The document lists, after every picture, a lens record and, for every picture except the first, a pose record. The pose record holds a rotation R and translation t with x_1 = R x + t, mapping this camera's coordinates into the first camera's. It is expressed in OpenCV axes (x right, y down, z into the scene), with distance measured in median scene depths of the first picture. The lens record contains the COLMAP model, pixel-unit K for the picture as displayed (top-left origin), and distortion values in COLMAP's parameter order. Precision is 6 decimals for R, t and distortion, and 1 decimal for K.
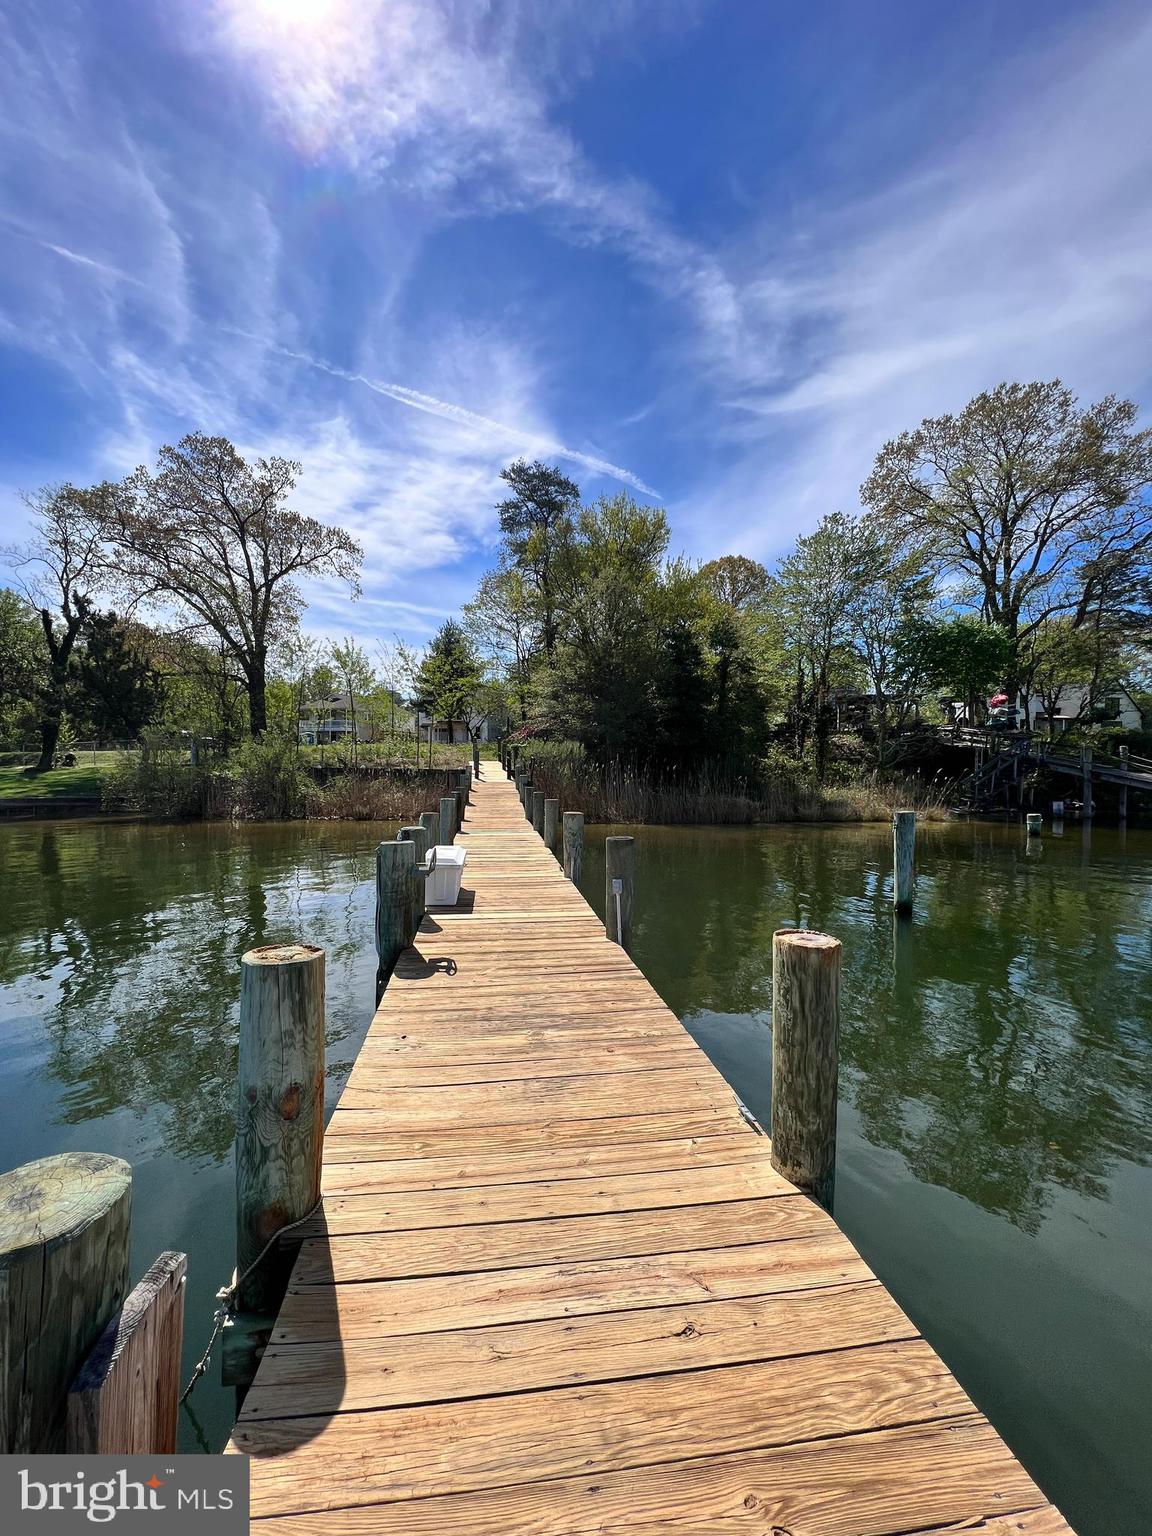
lens RADIAL K [[601.3, 0, 576.0], [0, 601.3, 768.0], [0, 0, 1]] dist [0.000539, 0.000046]
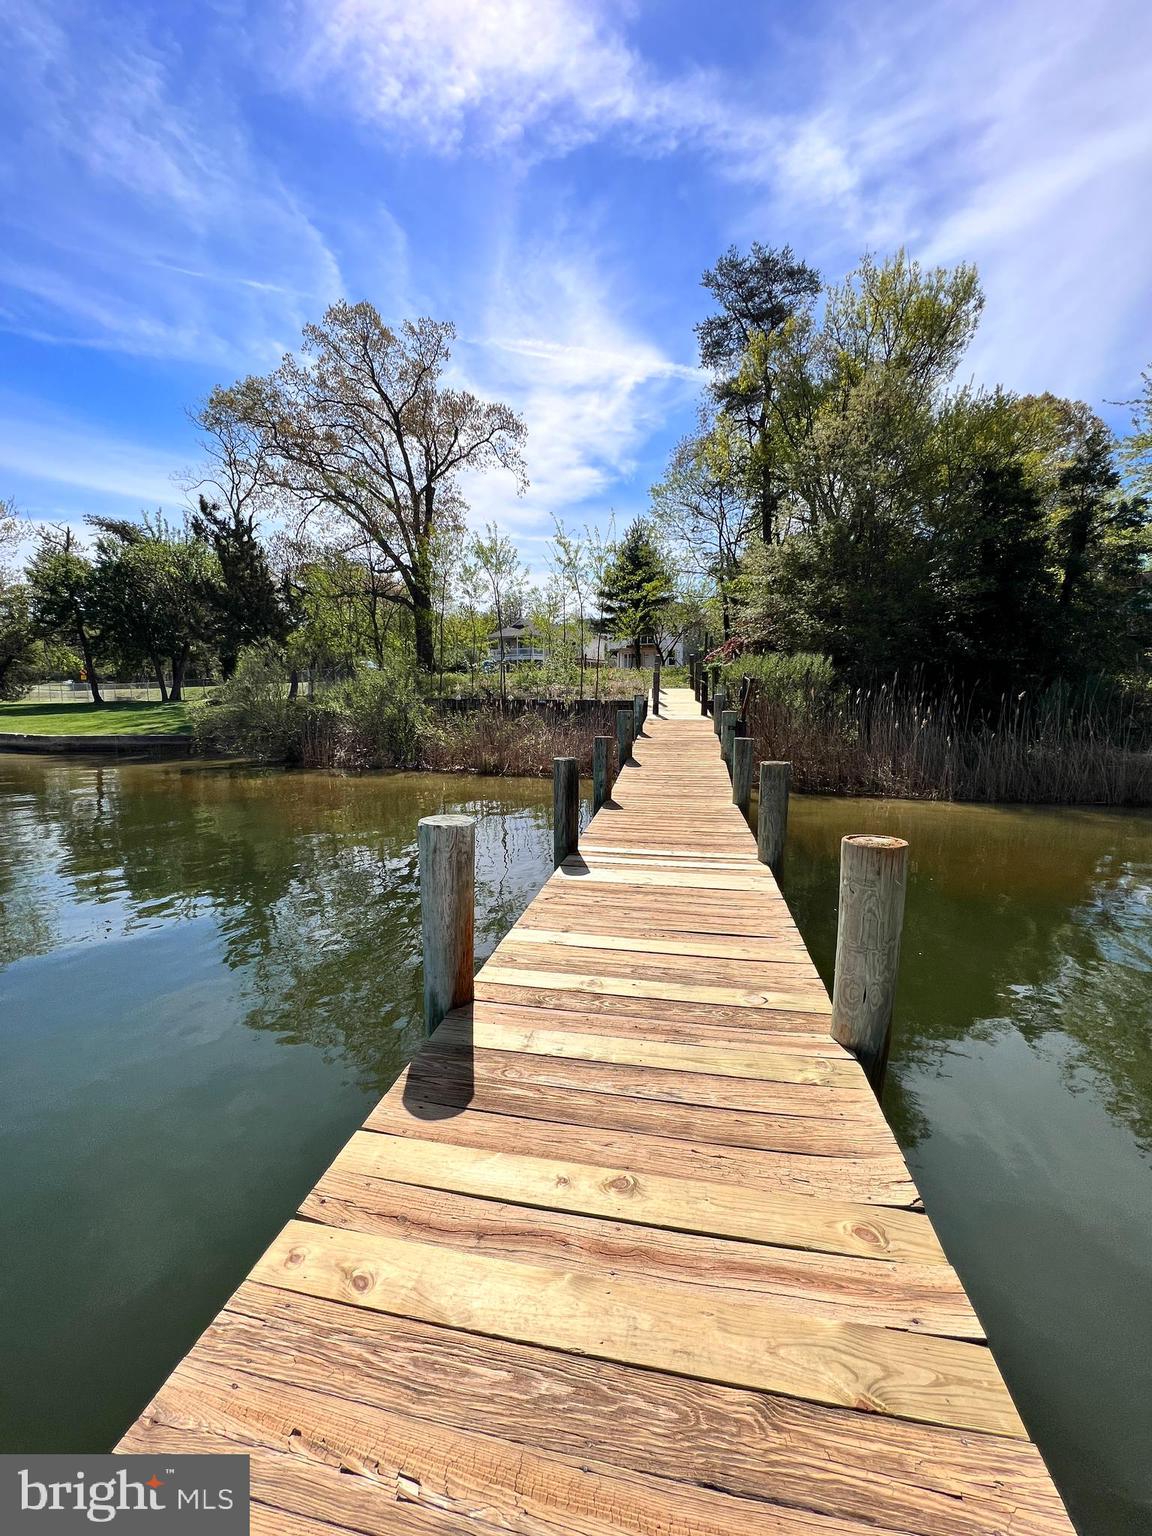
lens RADIAL K [[601.3, 0, 576.0], [0, 601.3, 768.0], [0, 0, 1]] dist [0.000539, 0.000046]
pose [[0.947353, 0.031255, -0.318661, -0.022585], [0.005839, 0.993373, 0.114789, -0.000235], [0.320136, -0.110606, 0.940893, 0.227293]]
